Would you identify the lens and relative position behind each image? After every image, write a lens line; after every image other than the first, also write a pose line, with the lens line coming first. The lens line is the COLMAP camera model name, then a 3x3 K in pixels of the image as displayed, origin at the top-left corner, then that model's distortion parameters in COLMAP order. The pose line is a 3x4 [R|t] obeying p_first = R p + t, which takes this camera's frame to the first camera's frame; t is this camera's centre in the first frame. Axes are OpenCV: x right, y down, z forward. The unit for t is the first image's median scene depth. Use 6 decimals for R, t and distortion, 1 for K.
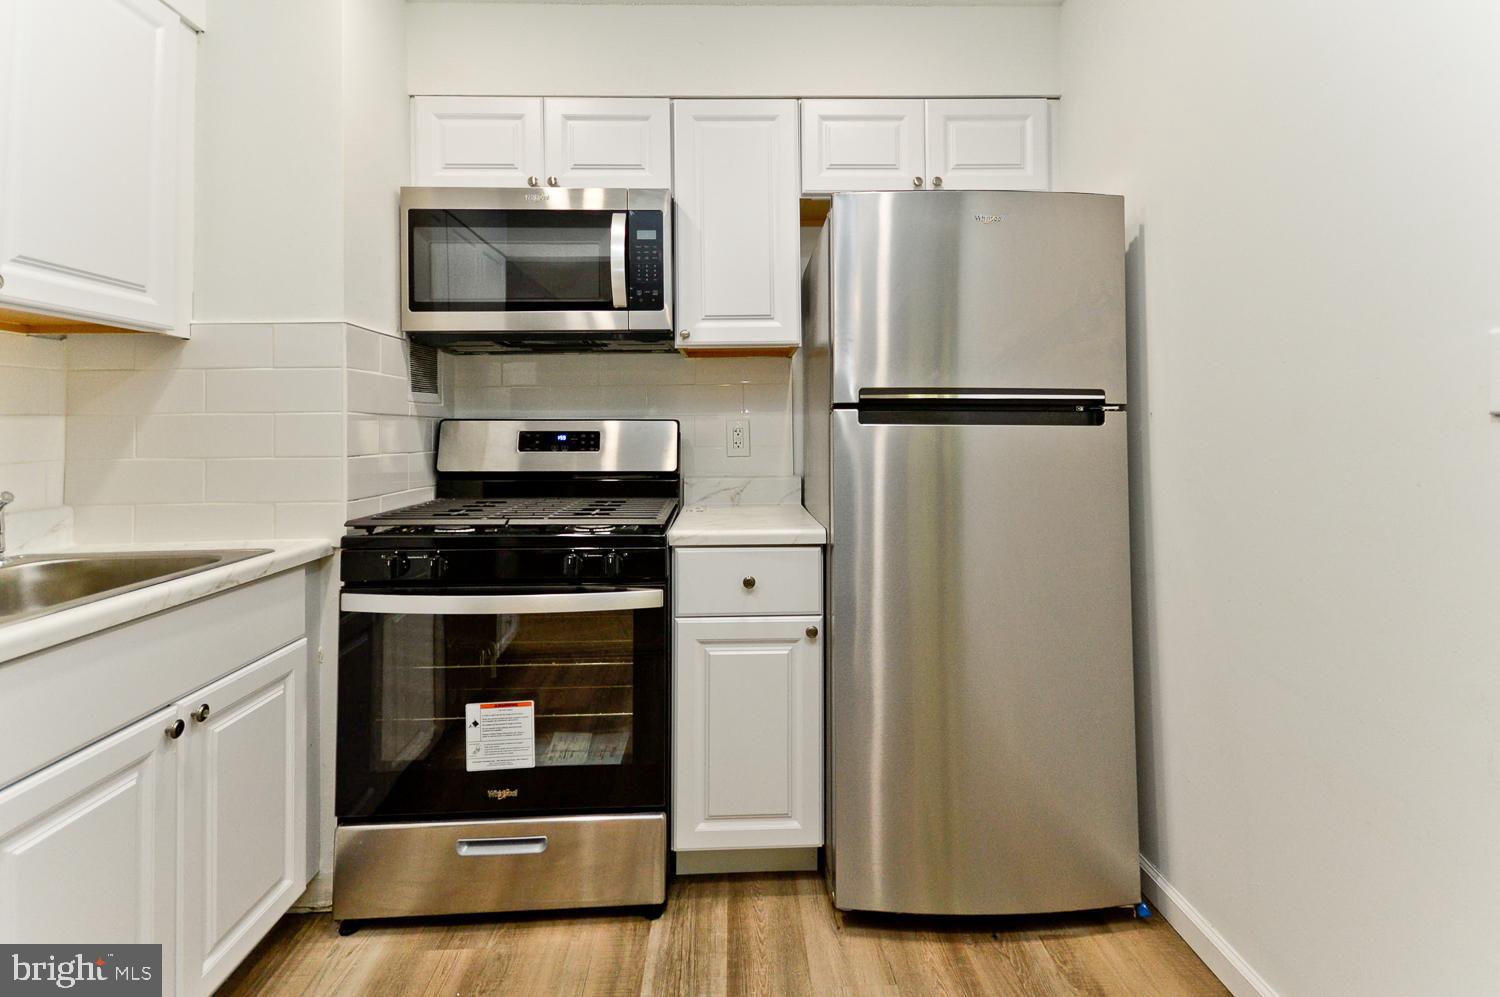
lens RADIAL K [[673.9, 0, 754.5], [0, 673.9, 425.2], [0, 0, 1]] dist [0.000857, 0.000109]
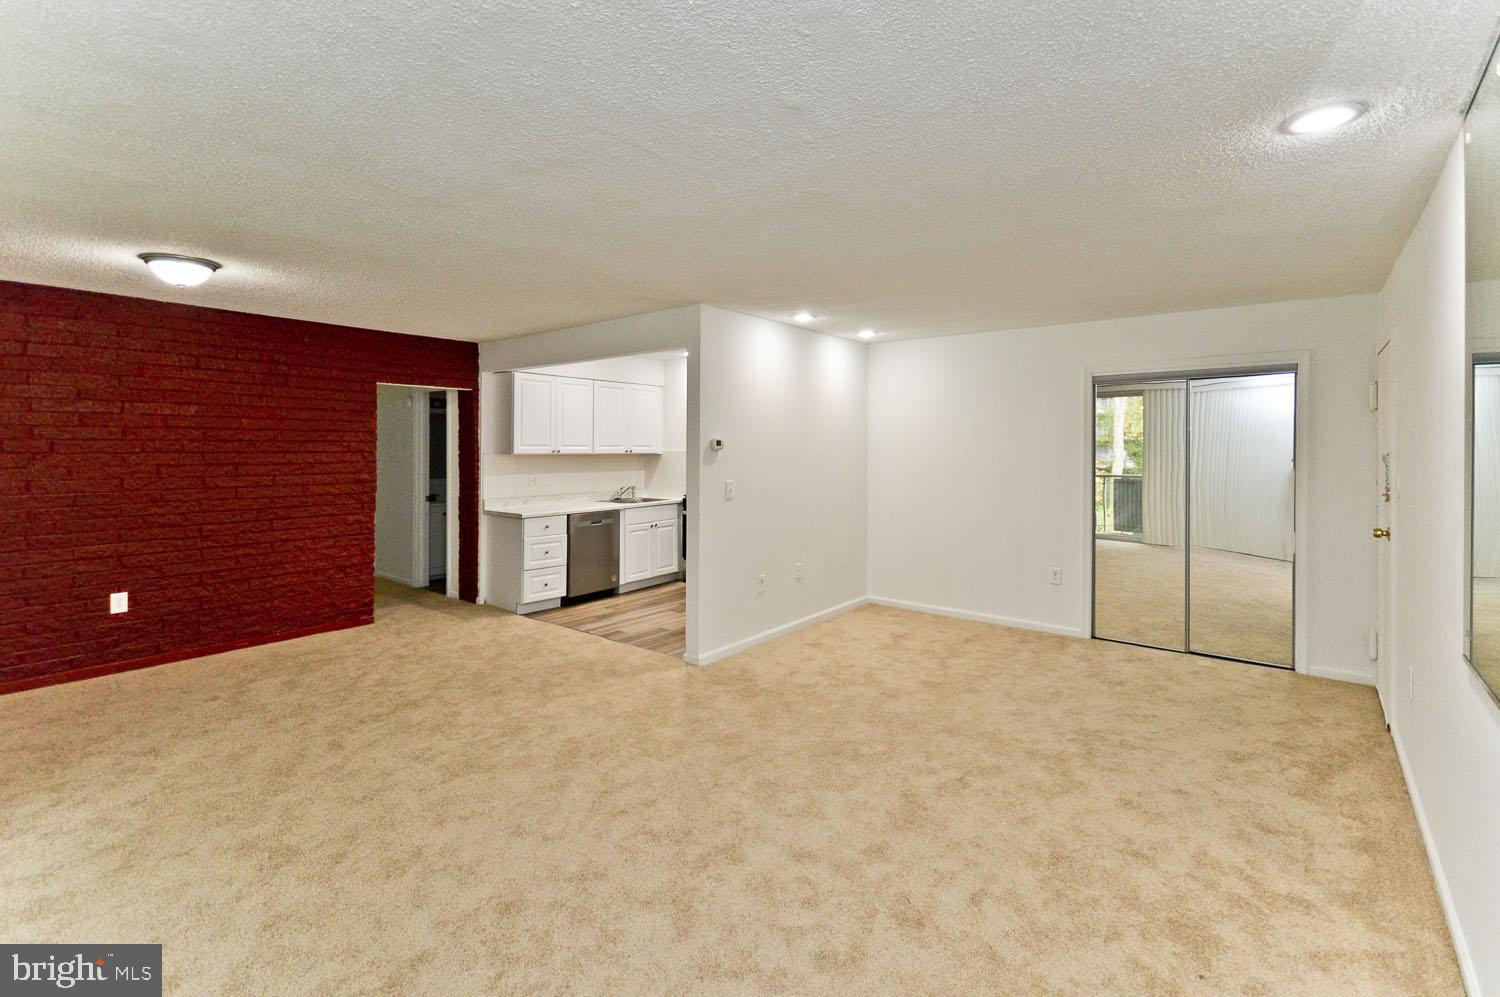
lens RADIAL K [[685.9, 0, 750.8], [0, 685.9, 433.9], [0, 0, 1]] dist [0.007091, -0.000248]
pose [[0.766195, 0.004339, -0.642594, 2.686856], [-0.005121, 0.999987, 0.000647, -0.271067], [0.642588, 0.002795, 0.766207, -2.241671]]
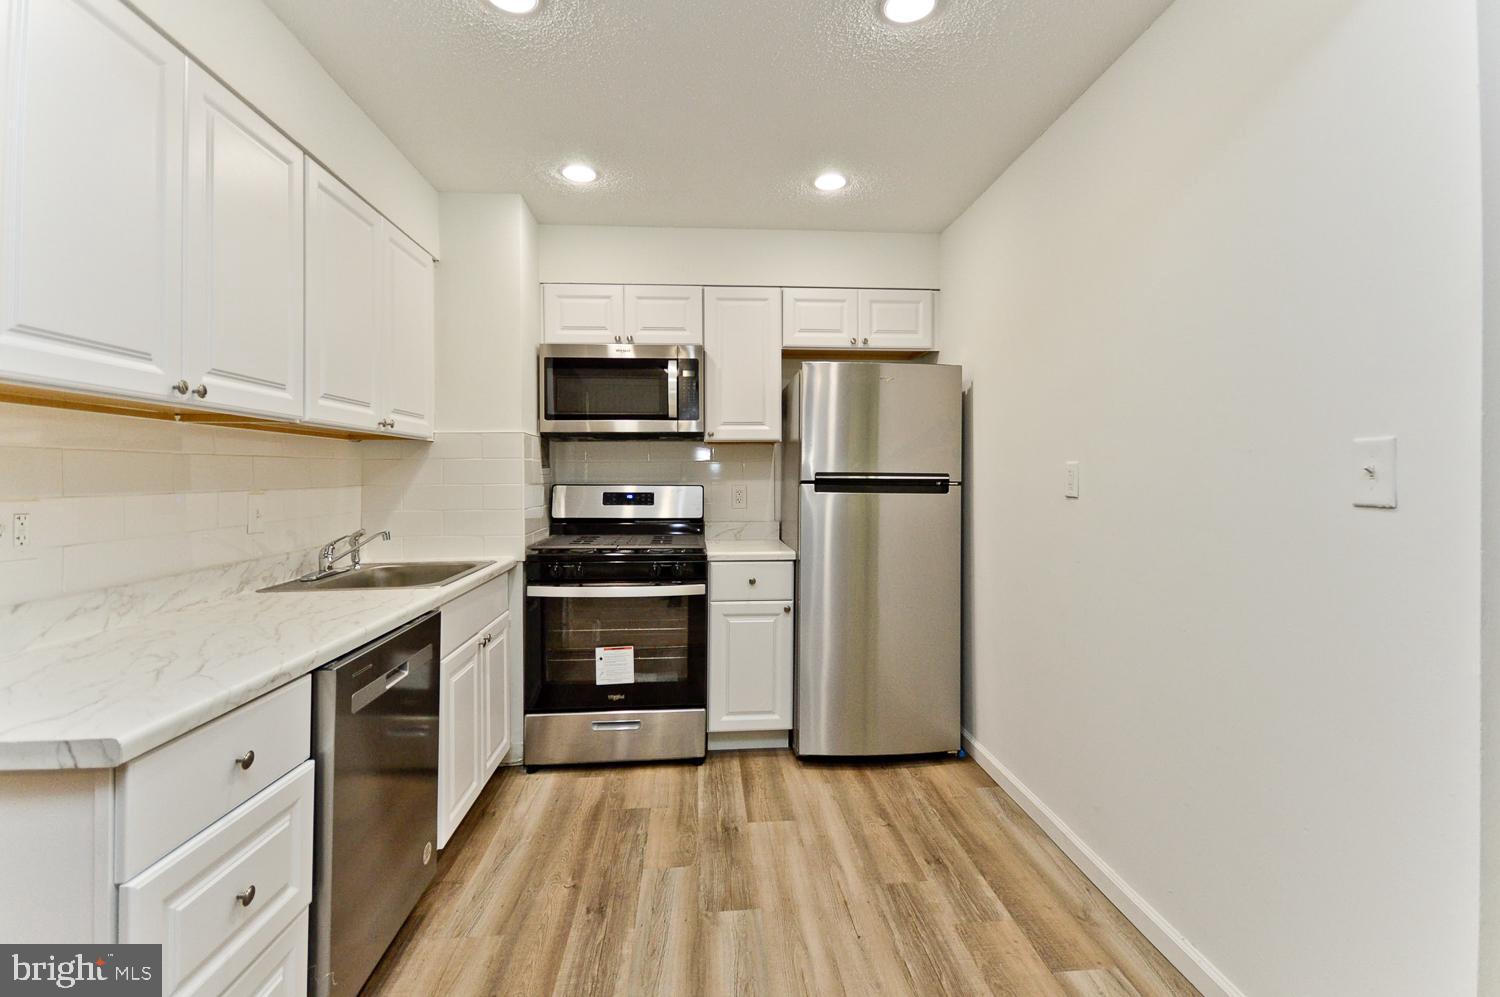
lens RADIAL K [[688.0, 0, 765.4], [0, 688.0, 471.3], [0, 0, 1]] dist [0.001745, 0.000086]
pose [[0.998297, 0.008673, 0.057686, -0.082661], [-0.009016, 0.999943, 0.005697, -0.069805], [-0.057633, -0.006208, 0.998319, -0.831069]]
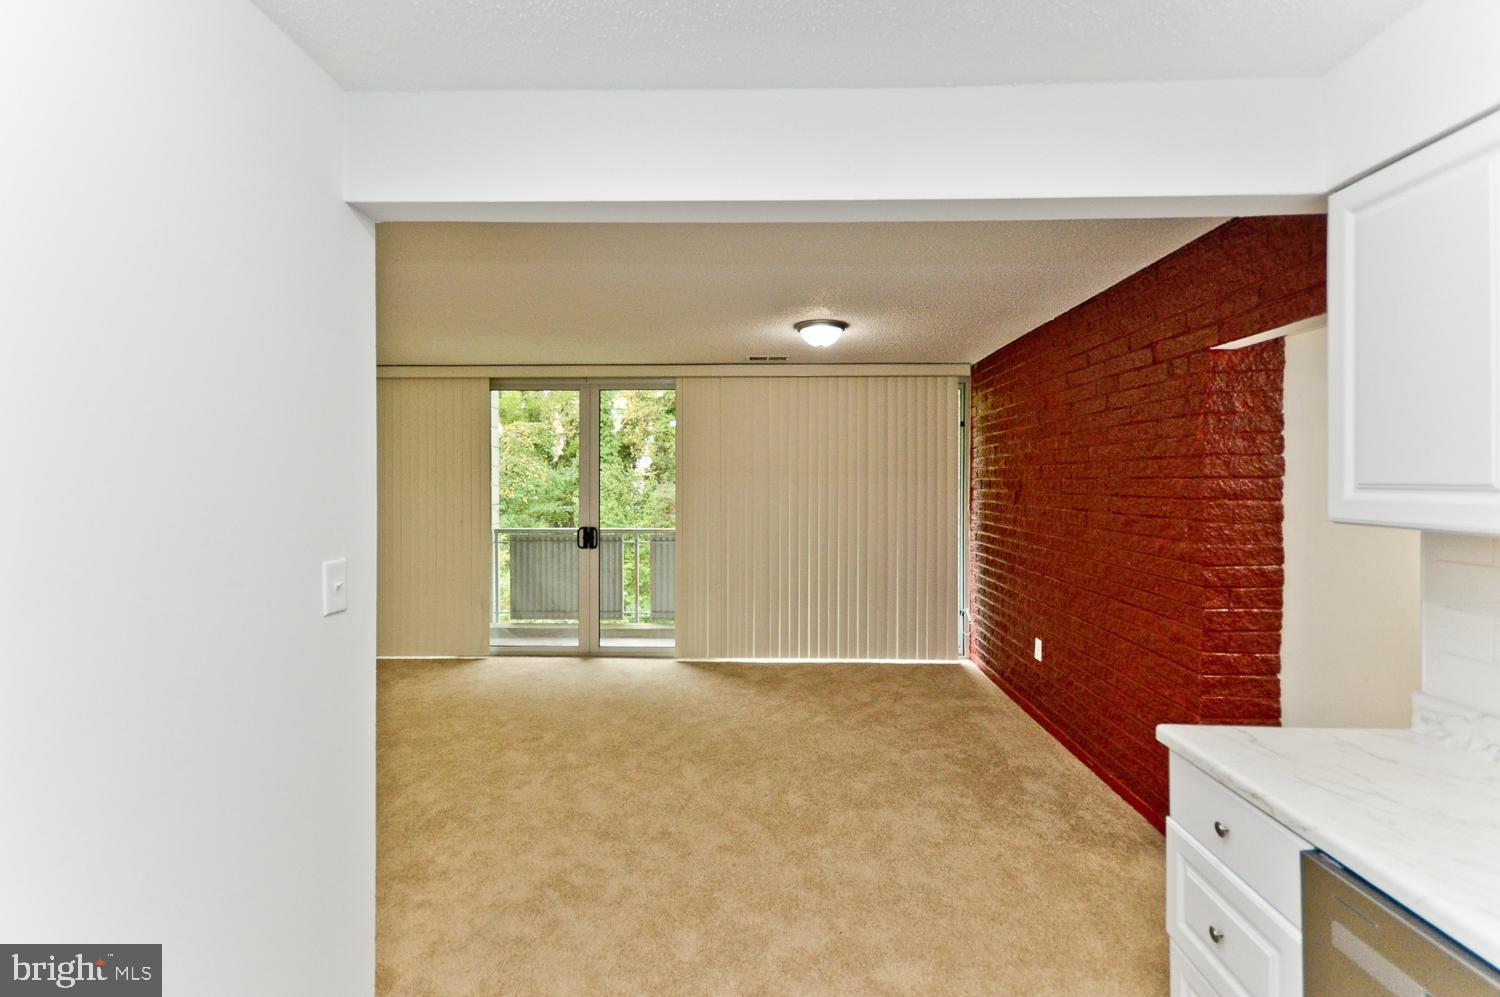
lens RADIAL K [[666.9, 0, 747.1], [0, 666.9, 491.5], [0, 0, 1]] dist [0.004114, 0.000031]
pose [[-0.998219, 0.008810, 0.059005, -0.035416], [0.008670, 0.999959, -0.002615, -0.192126], [-0.059026, -0.002099, -0.998254, 0.831320]]
